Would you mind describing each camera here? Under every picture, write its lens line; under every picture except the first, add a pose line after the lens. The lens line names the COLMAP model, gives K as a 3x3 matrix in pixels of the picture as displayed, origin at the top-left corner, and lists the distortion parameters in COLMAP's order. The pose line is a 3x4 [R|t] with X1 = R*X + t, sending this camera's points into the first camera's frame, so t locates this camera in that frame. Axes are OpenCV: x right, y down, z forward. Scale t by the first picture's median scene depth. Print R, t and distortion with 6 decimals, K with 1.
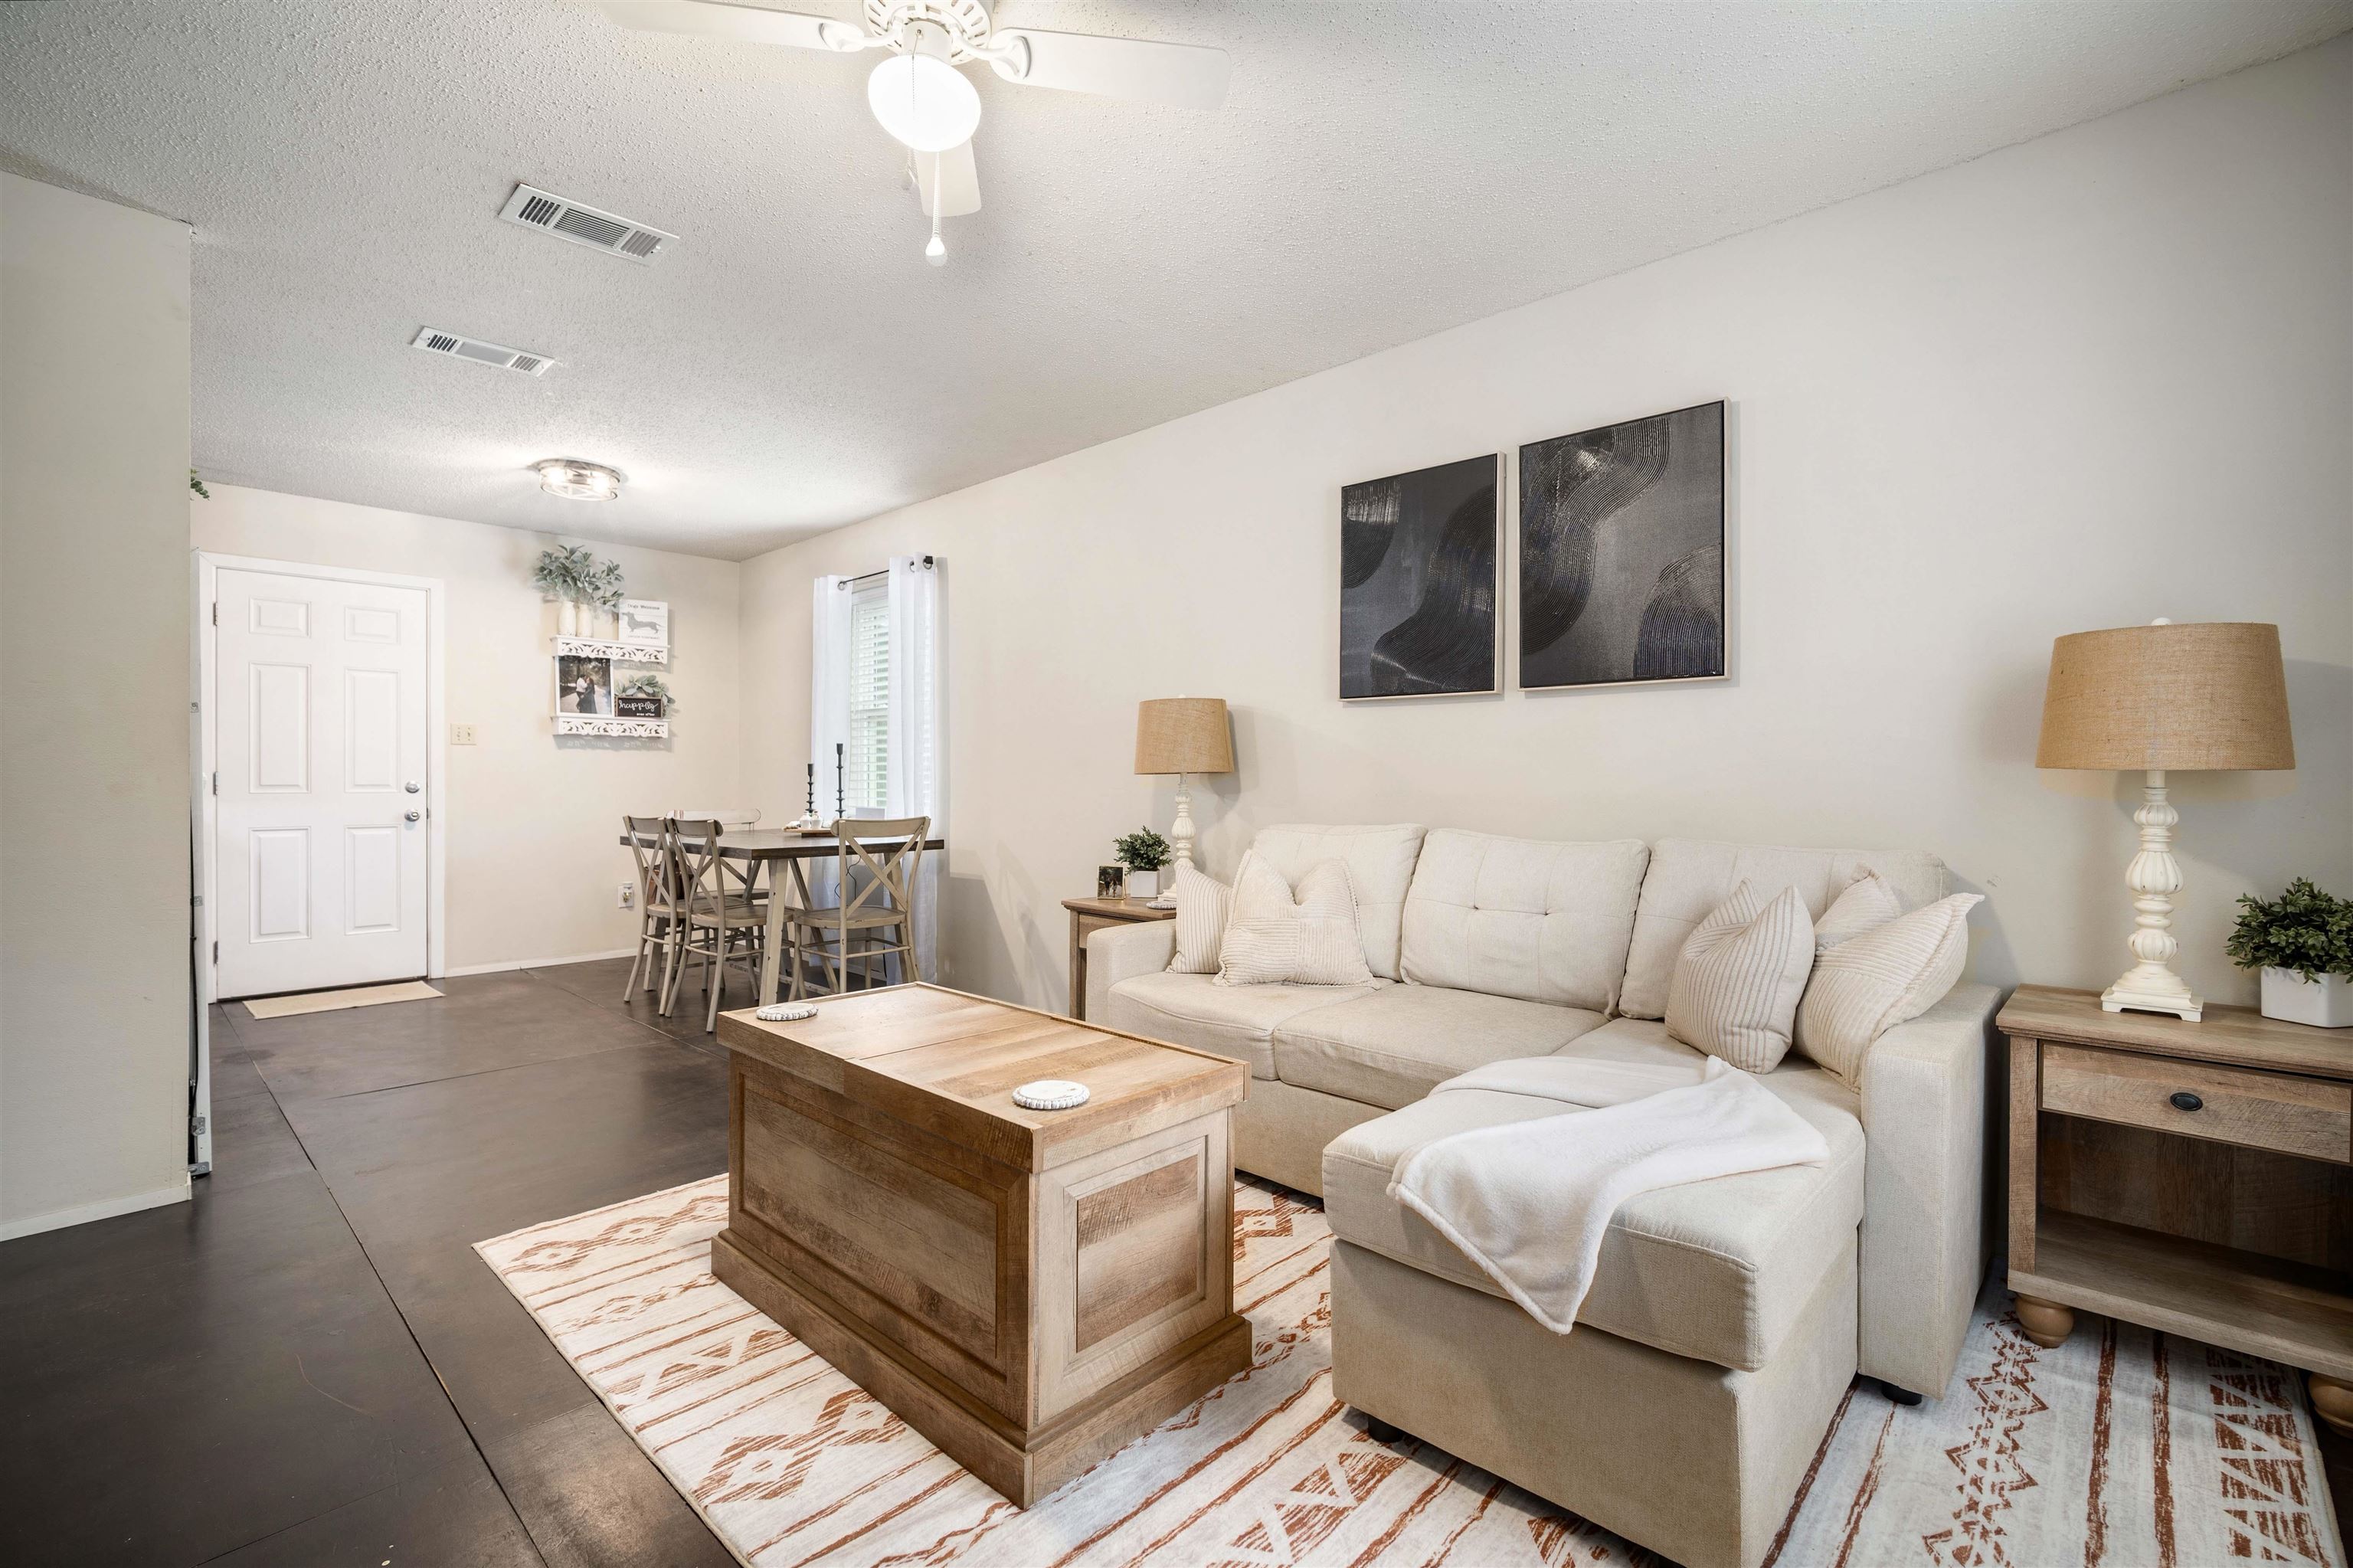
lens RADIAL K [[1038.1, 0, 1173.3], [0, 1038.1, 786.5], [0, 0, 1]] dist [-0.013193, 0.003389]
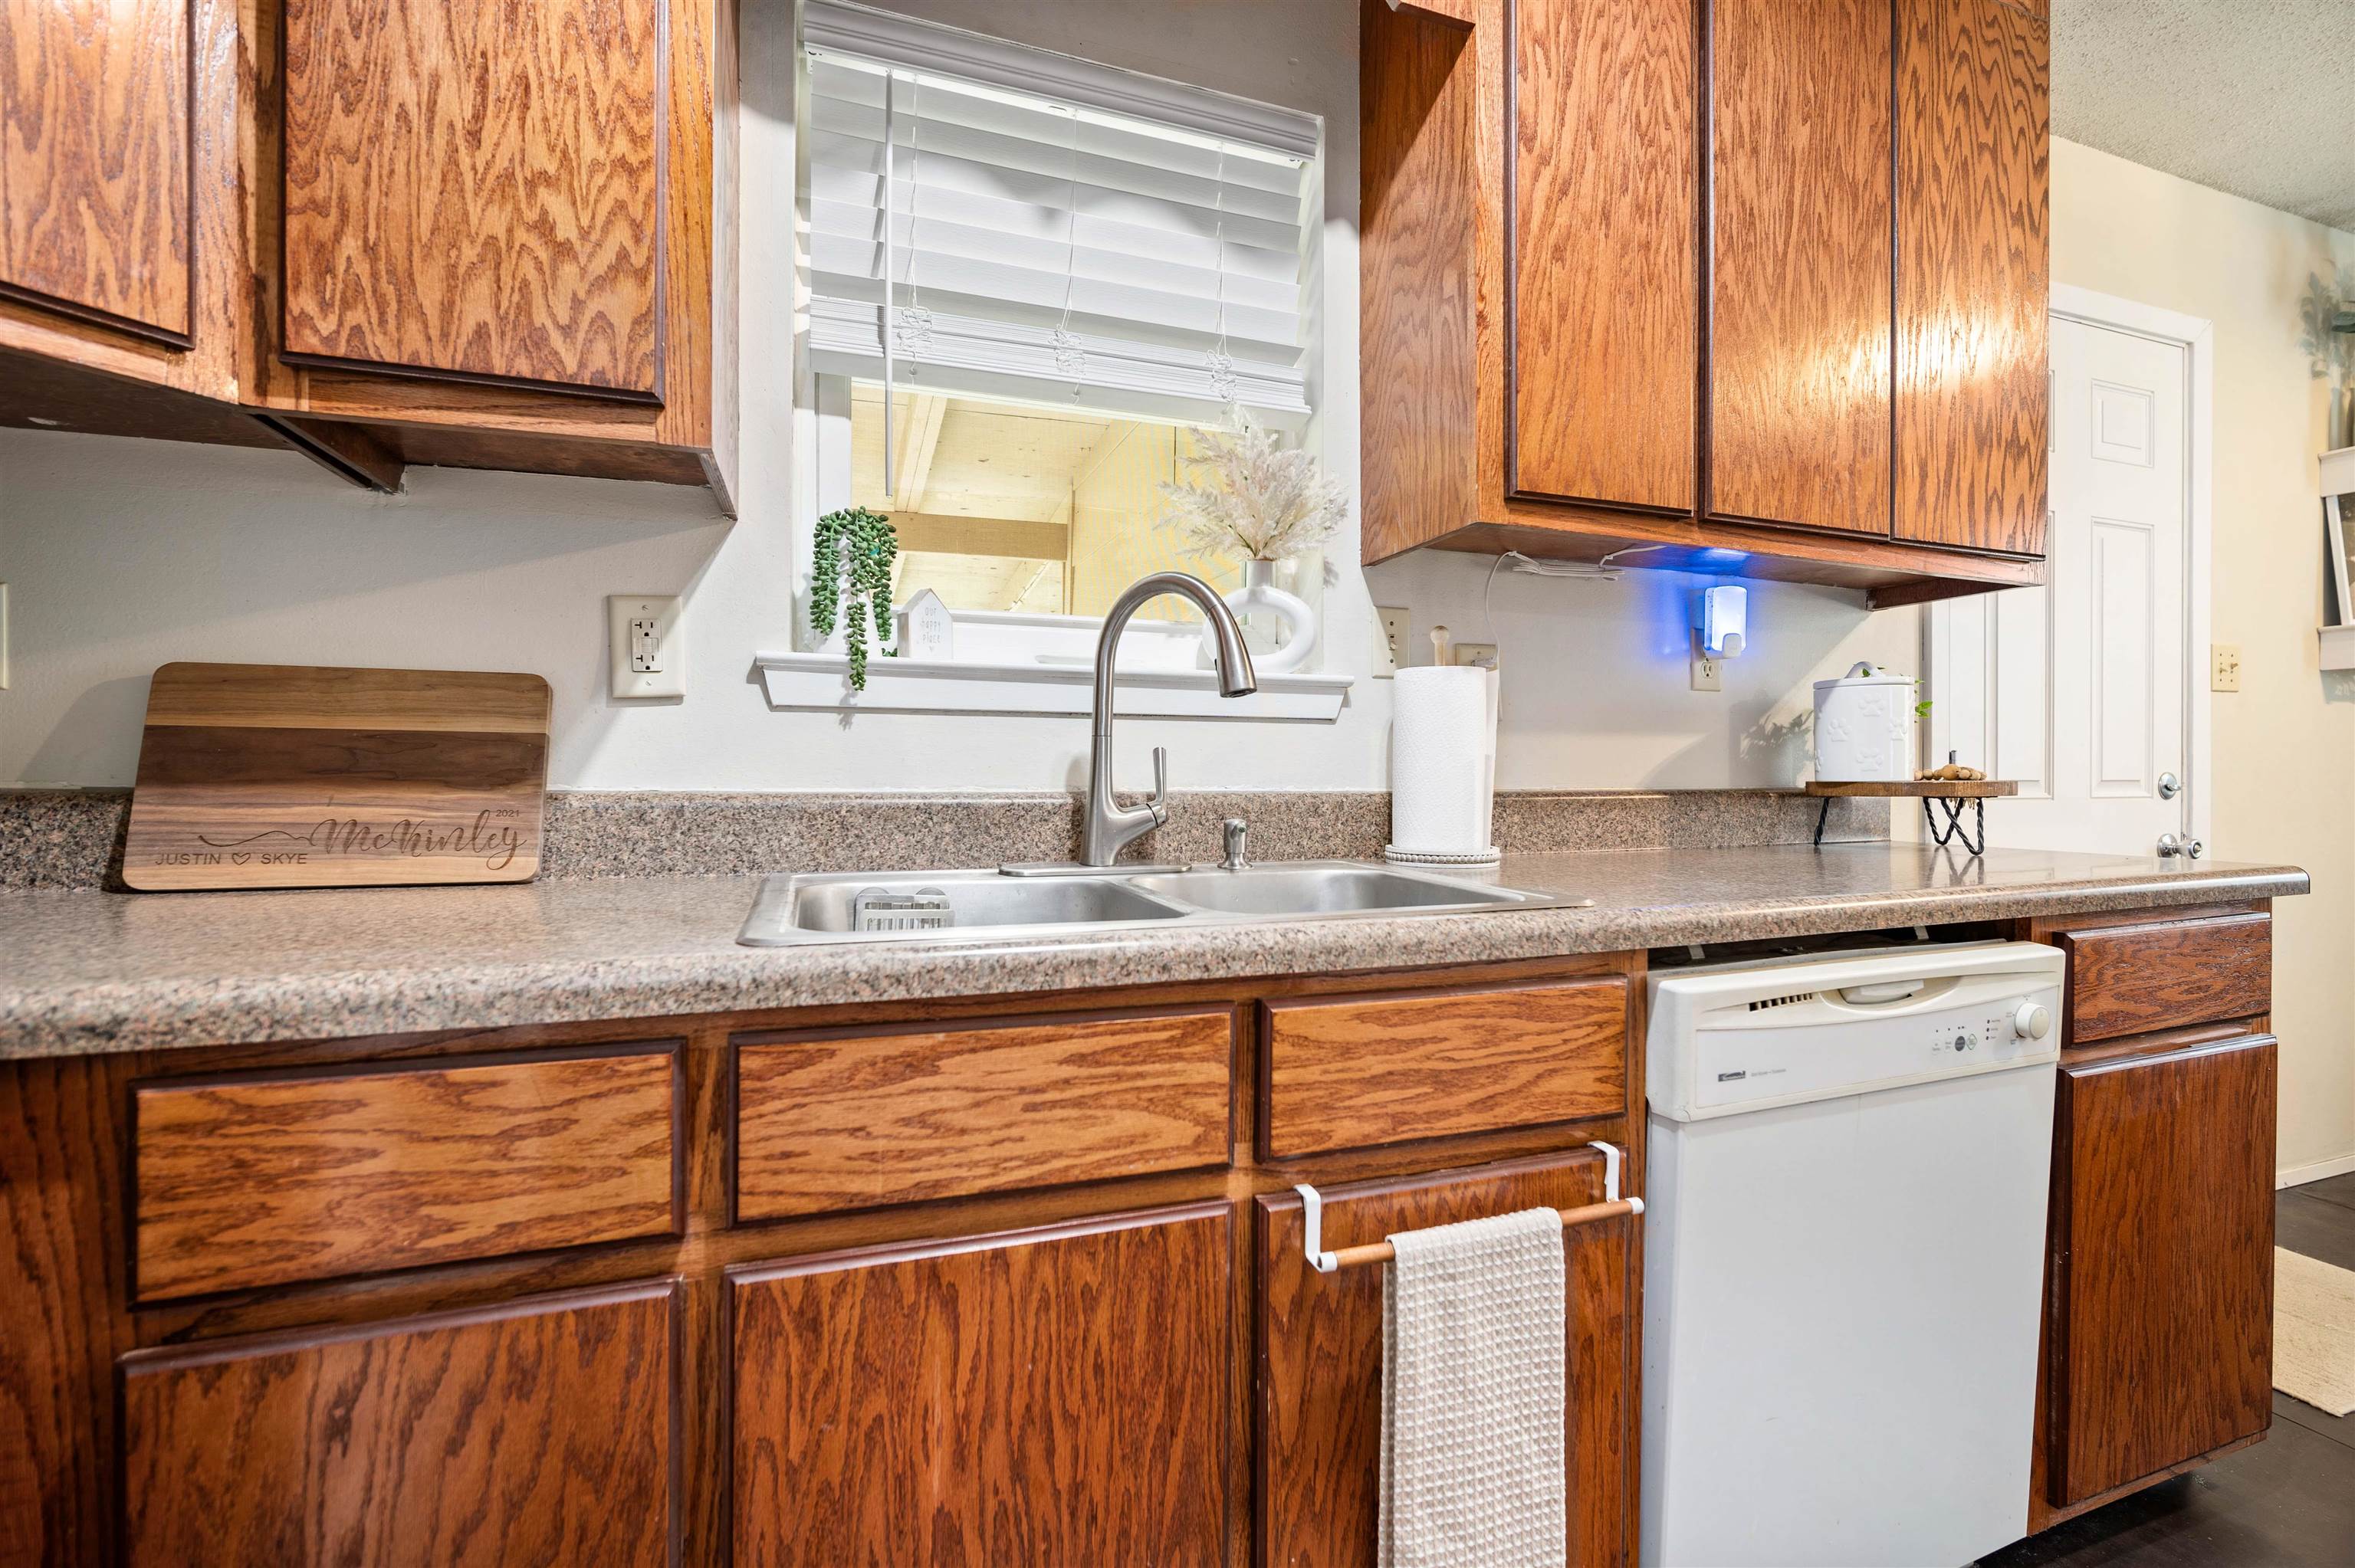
lens RADIAL K [[1038.8, 0, 1183.5], [0, 1038.8, 771.5], [0, 0, 1]] dist [-0.013193, 0.003389]
pose [[0.904260, -0.000997, -0.426980, -0.923645], [-0.001869, 0.999978, -0.006292, -0.001800], [0.426978, 0.006487, 0.904239, 0.409738]]
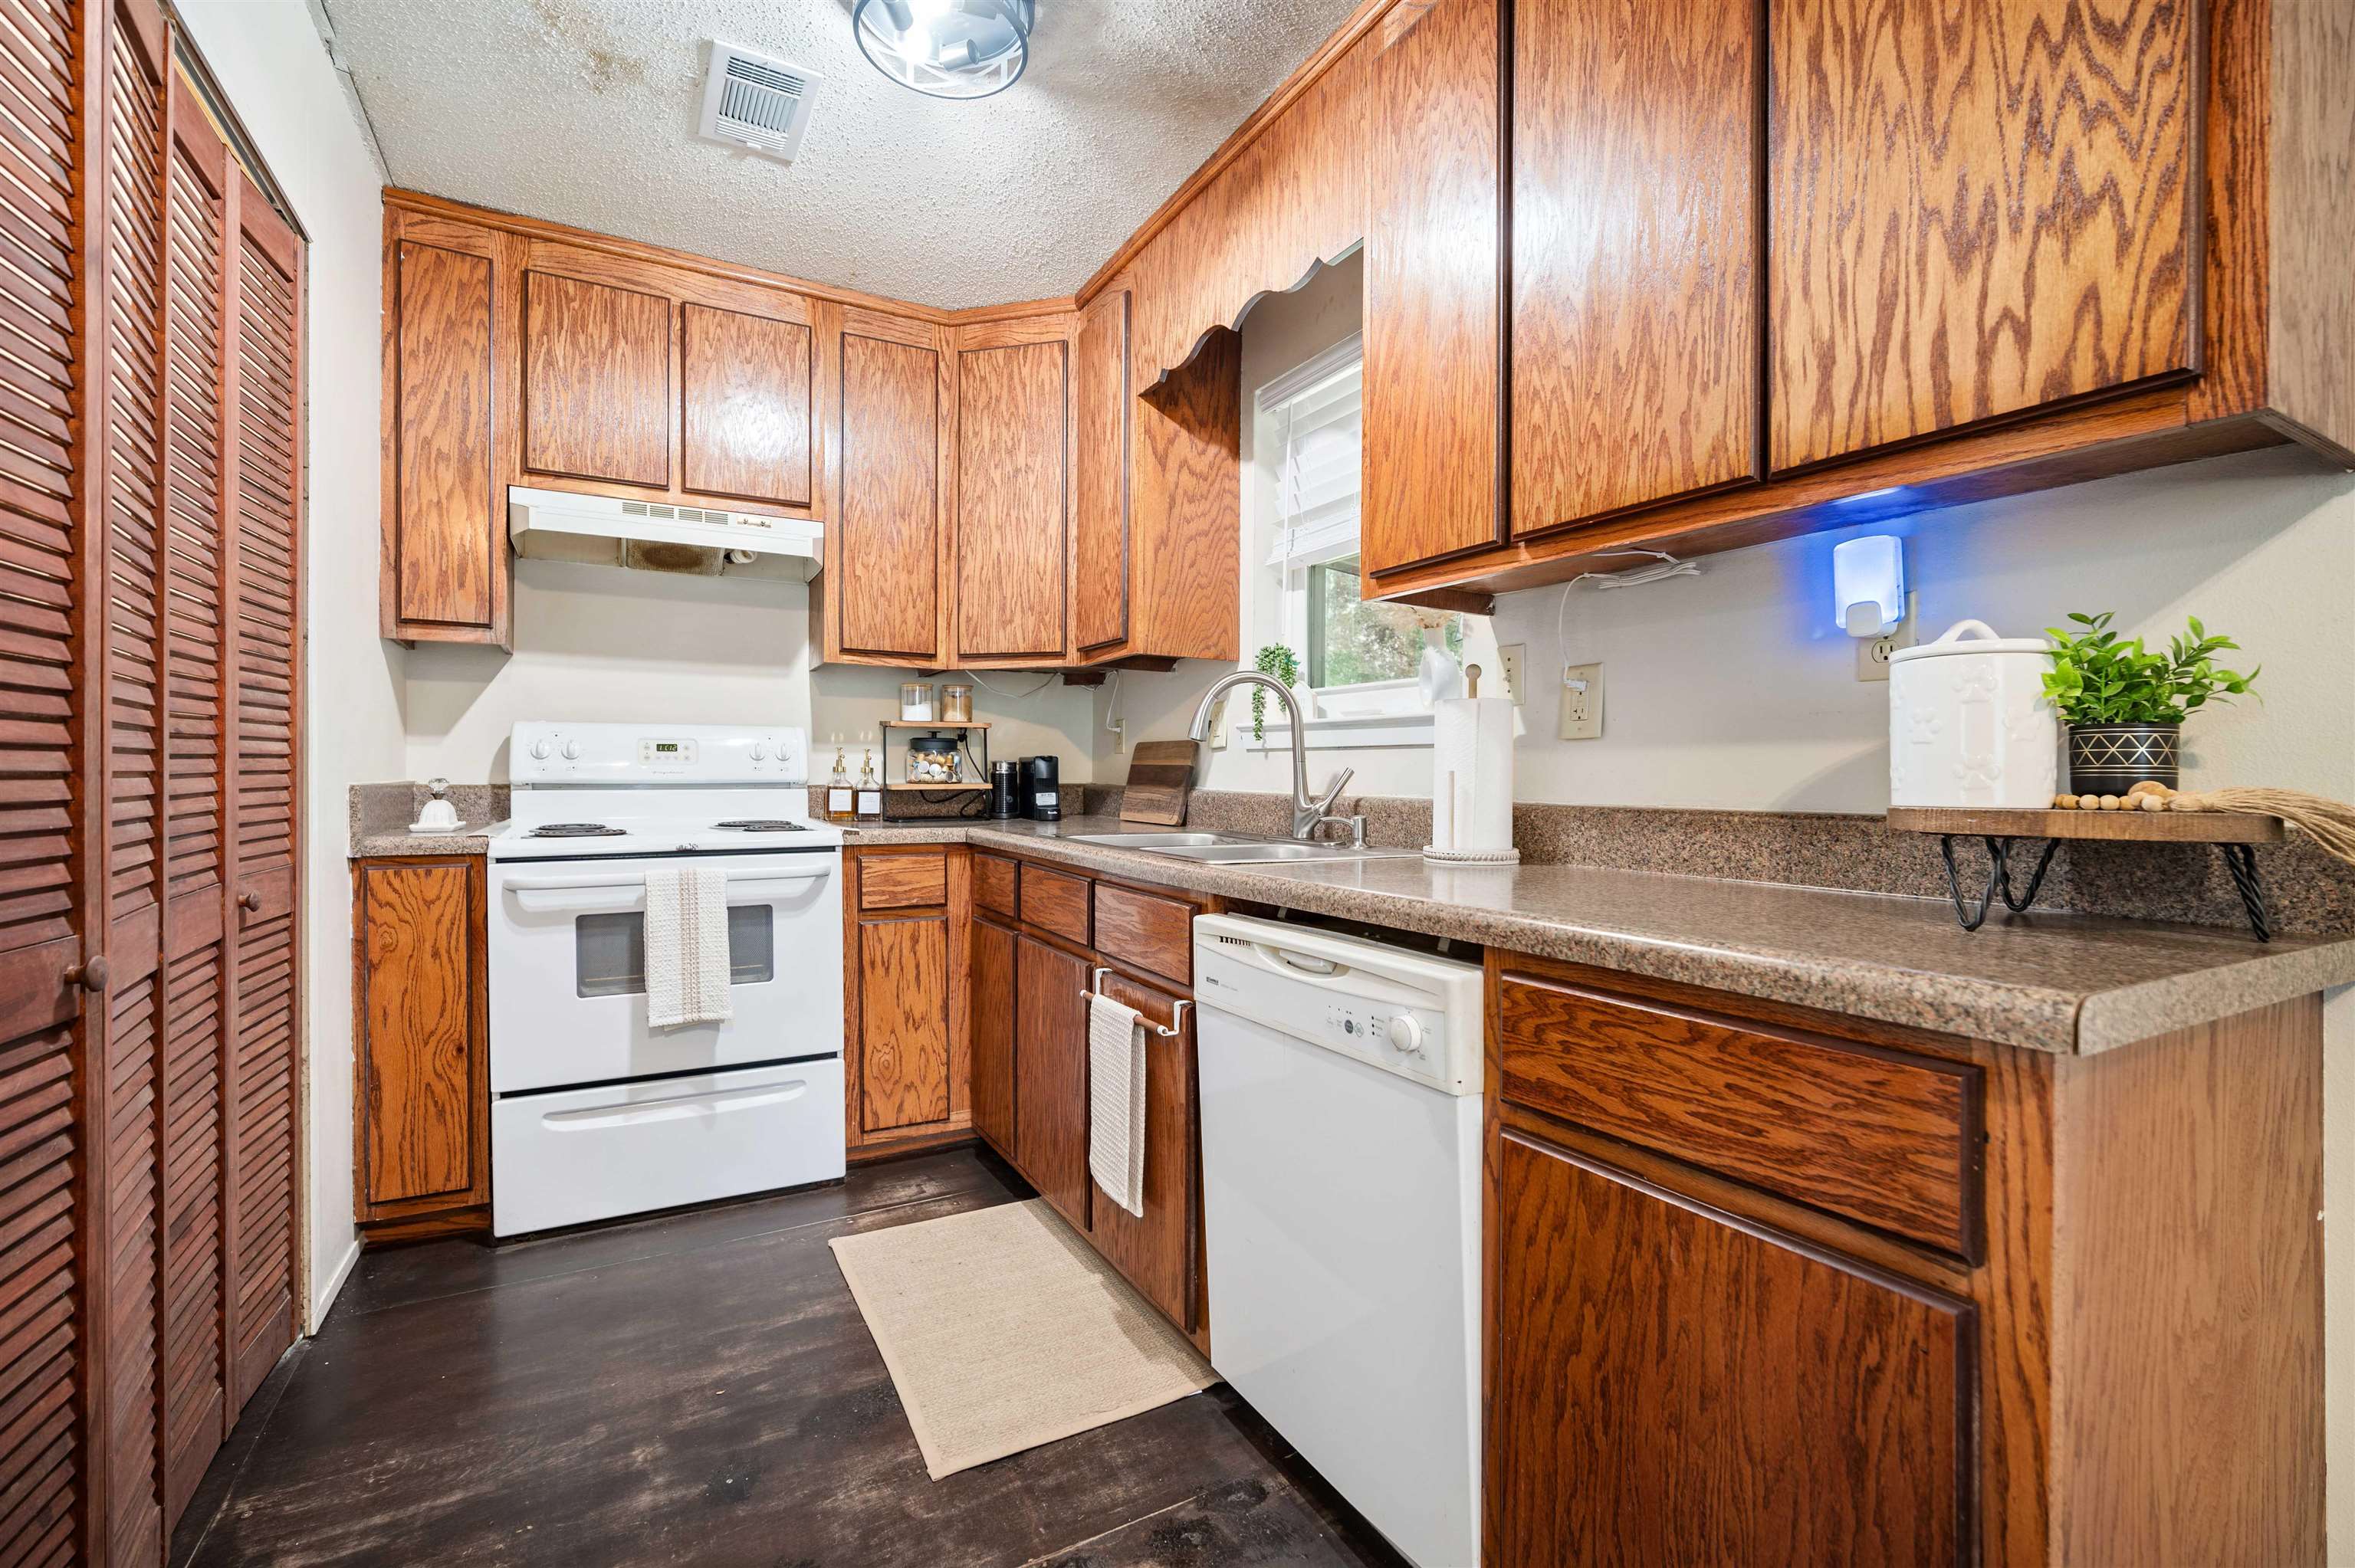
lens RADIAL K [[1038.8, 0, 1186.1], [0, 1038.8, 775.5], [0, 0, 1]] dist [-0.013193, 0.003389]
pose [[-0.283477, -0.003722, -0.958972, -0.618572], [-0.012810, 0.999918, -0.000095, -0.005563], [0.958893, 0.012258, -0.283502, 0.710235]]
